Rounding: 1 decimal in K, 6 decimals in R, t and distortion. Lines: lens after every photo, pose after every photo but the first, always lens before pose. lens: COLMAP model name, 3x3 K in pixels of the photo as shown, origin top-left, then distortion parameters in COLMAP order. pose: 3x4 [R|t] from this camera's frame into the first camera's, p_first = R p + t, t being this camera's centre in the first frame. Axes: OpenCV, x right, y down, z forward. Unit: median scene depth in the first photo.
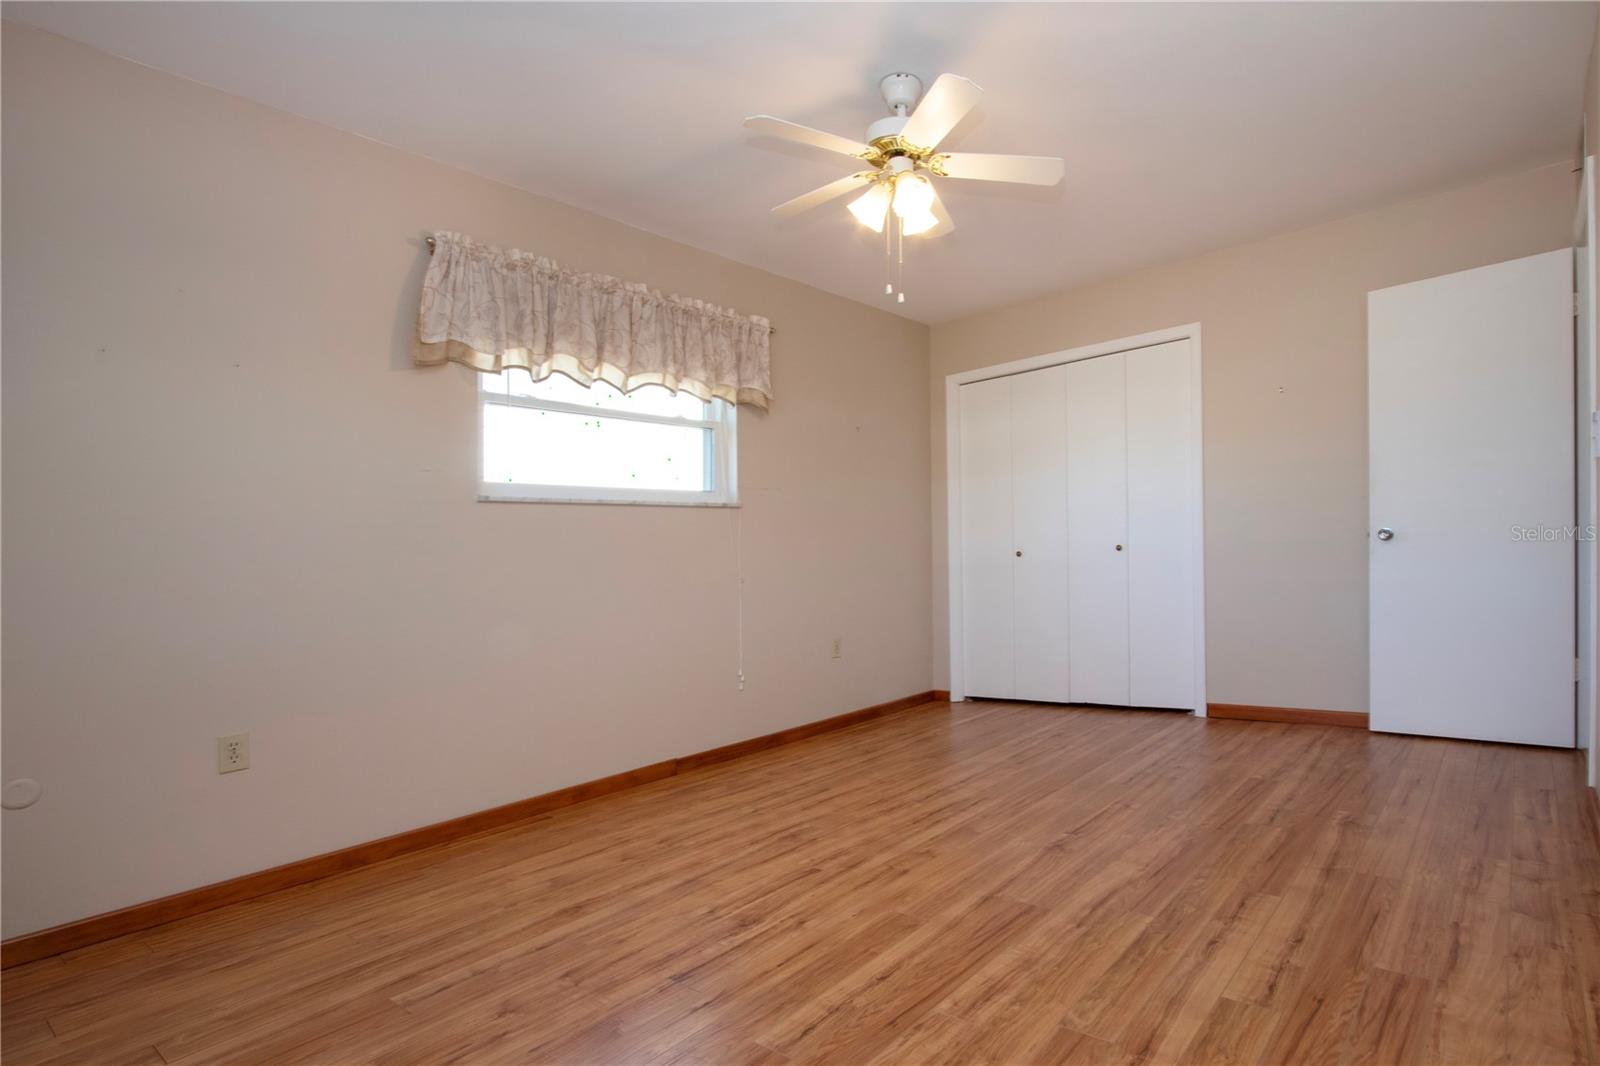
lens RADIAL K [[785.5, 0, 891.0], [0, 785.5, 565.8], [0, 0, 1]] dist [-0.016237, 0.002442]
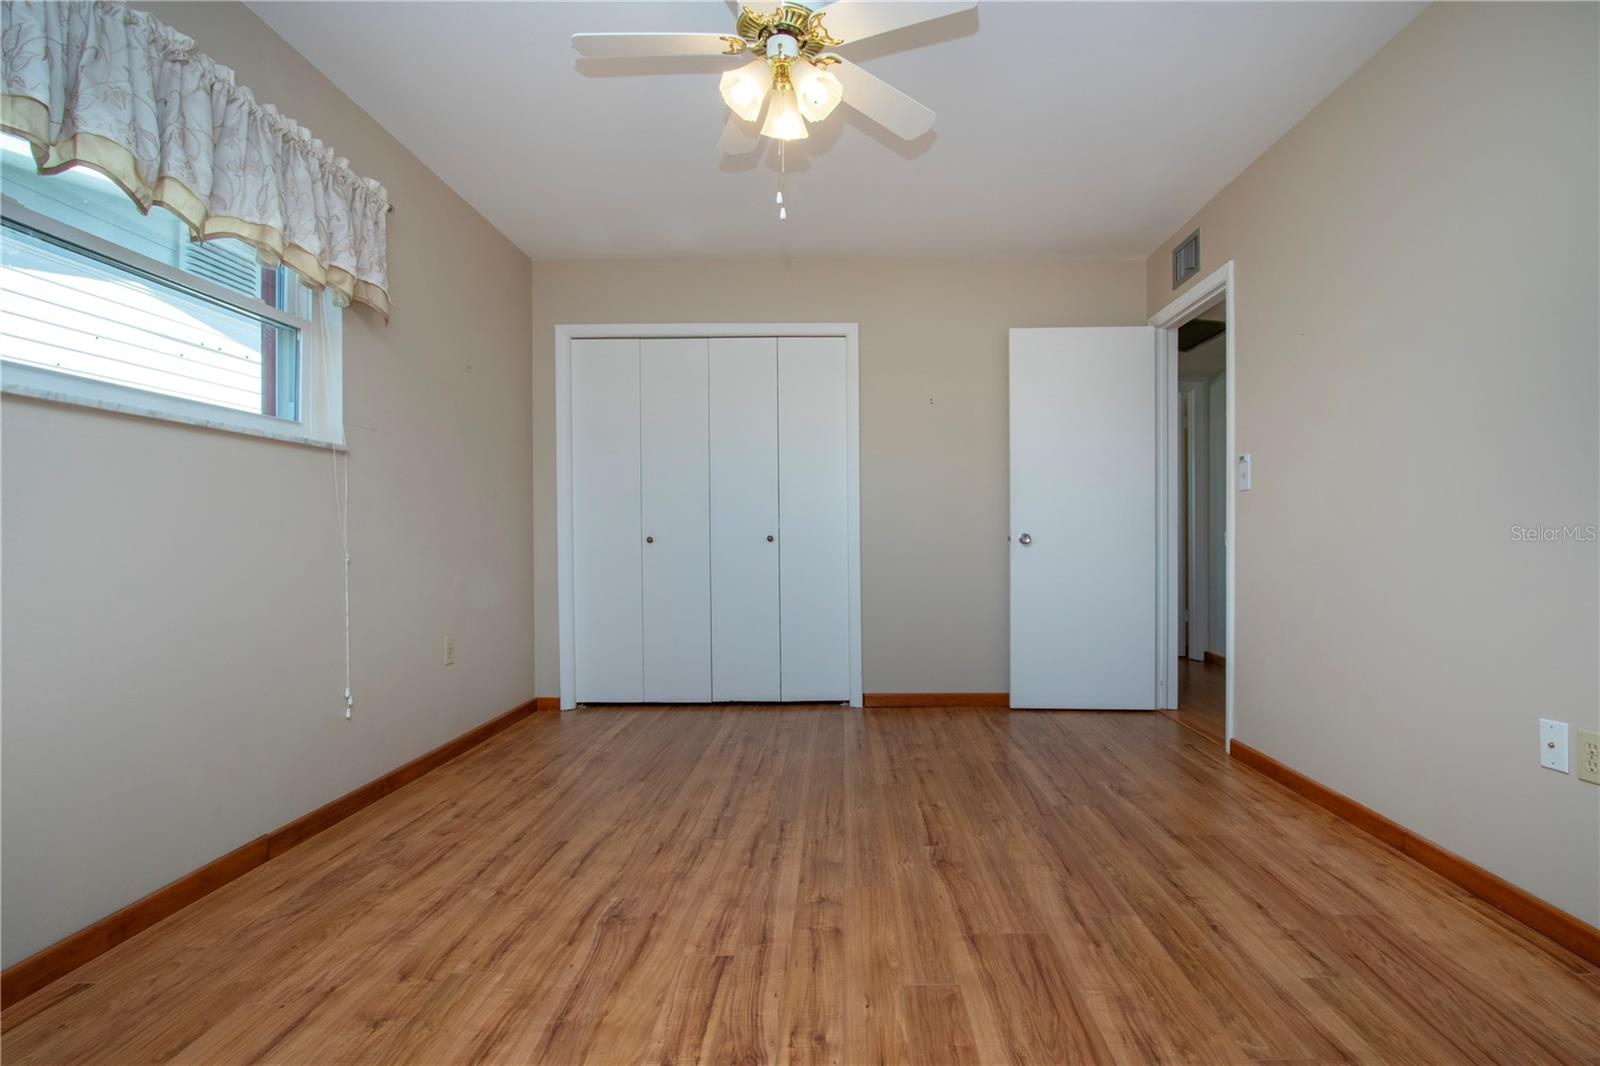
lens RADIAL K [[785.5, 0, 891.0], [0, 785.5, 565.8], [0, 0, 1]] dist [-0.016237, 0.002442]
pose [[0.801285, 0.030591, 0.597501, -0.303900], [-0.036761, 0.999322, -0.001865, 0.012630], [-0.597153, -0.020470, 0.801866, 0.237942]]
